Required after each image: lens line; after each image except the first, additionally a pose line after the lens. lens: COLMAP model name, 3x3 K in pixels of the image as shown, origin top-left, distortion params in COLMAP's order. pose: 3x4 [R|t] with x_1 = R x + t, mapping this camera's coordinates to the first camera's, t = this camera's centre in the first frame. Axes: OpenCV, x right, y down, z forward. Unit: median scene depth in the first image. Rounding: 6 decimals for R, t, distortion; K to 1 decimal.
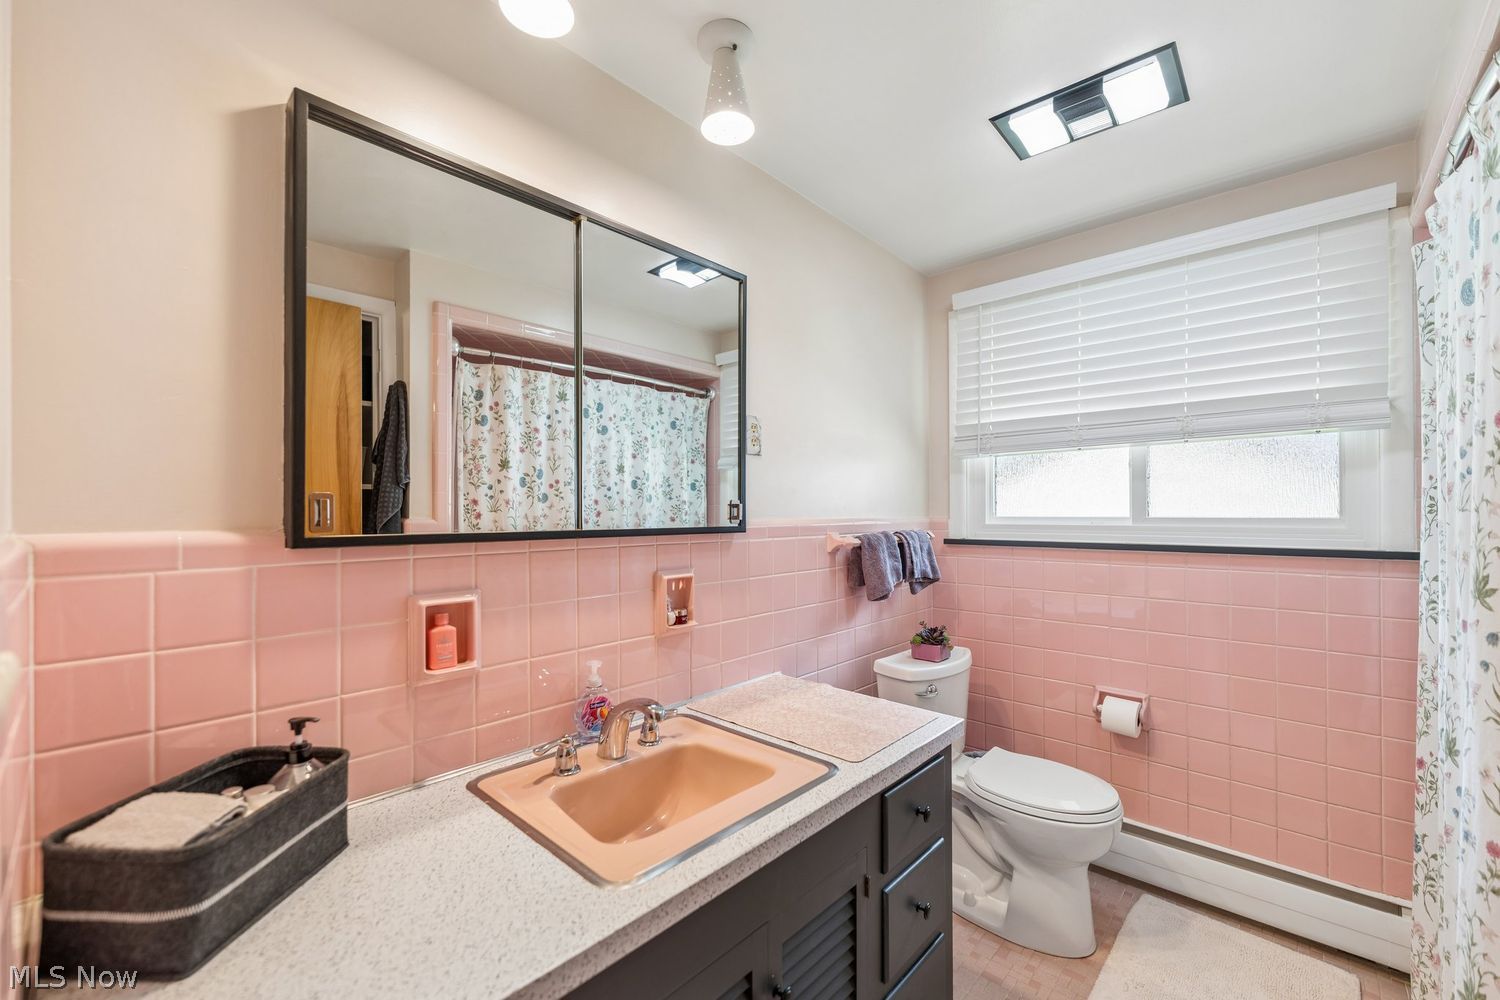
lens RADIAL K [[612.6, 0, 748.5], [0, 612.6, 504.1], [0, 0, 1]] dist [-0.000804, -0.000307]
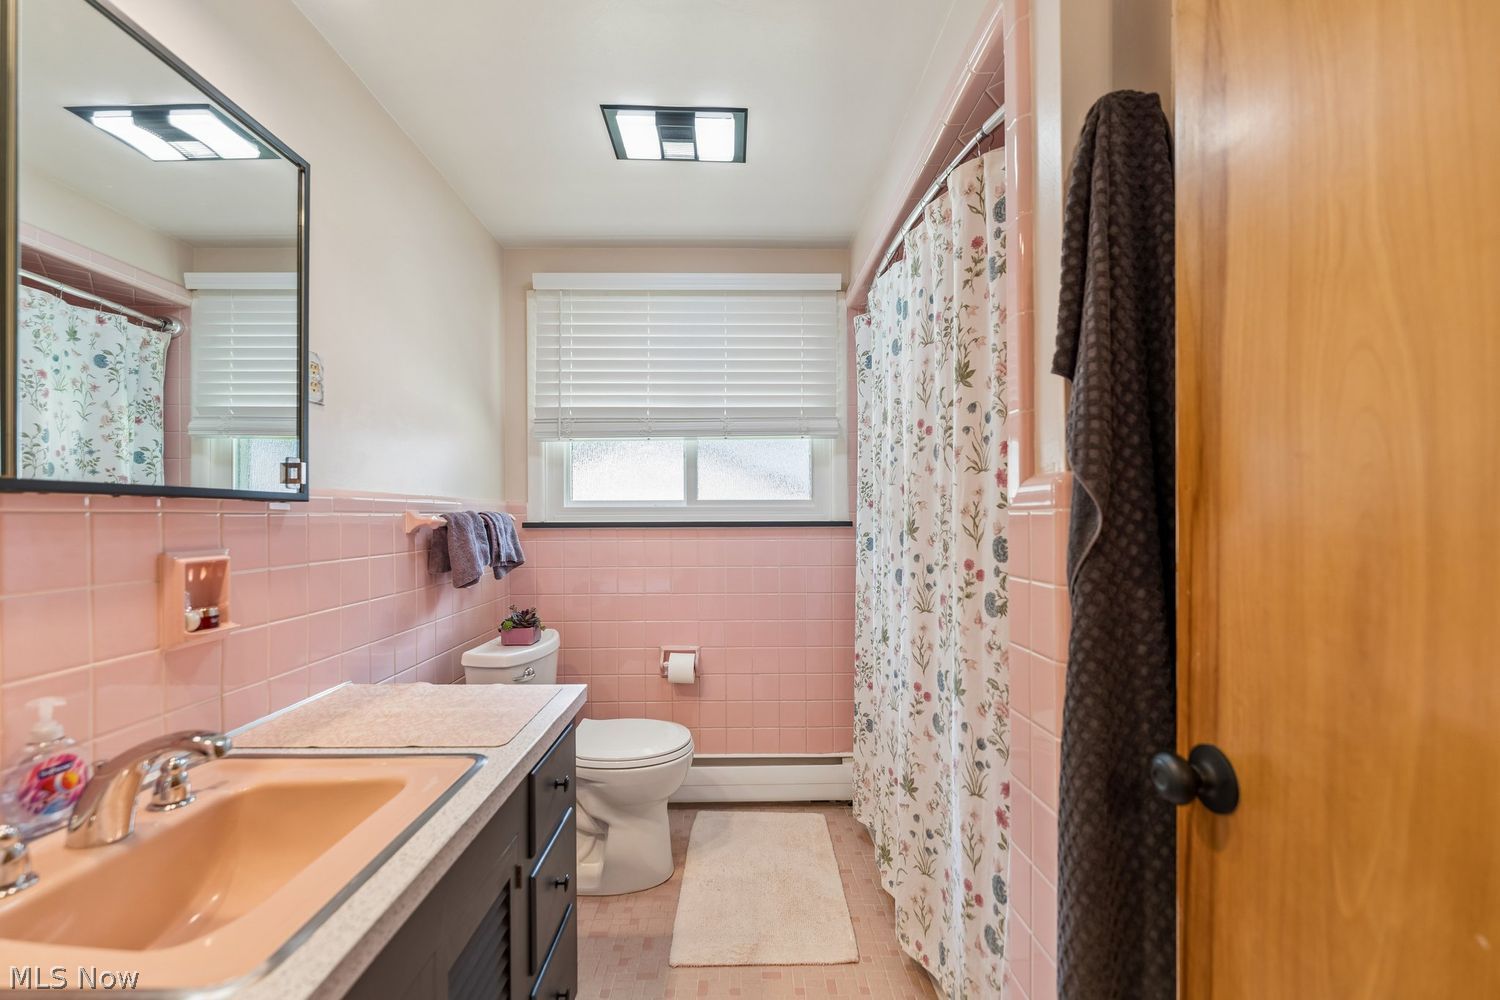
lens RADIAL K [[612.6, 0, 750.8], [0, 612.6, 512.4], [0, 0, 1]] dist [-0.000804, -0.000307]
pose [[0.720974, 0.002539, 0.692957, -0.129159], [-0.003357, 0.999994, -0.000172, 0.055235], [-0.692954, -0.002202, 0.720978, 0.071281]]
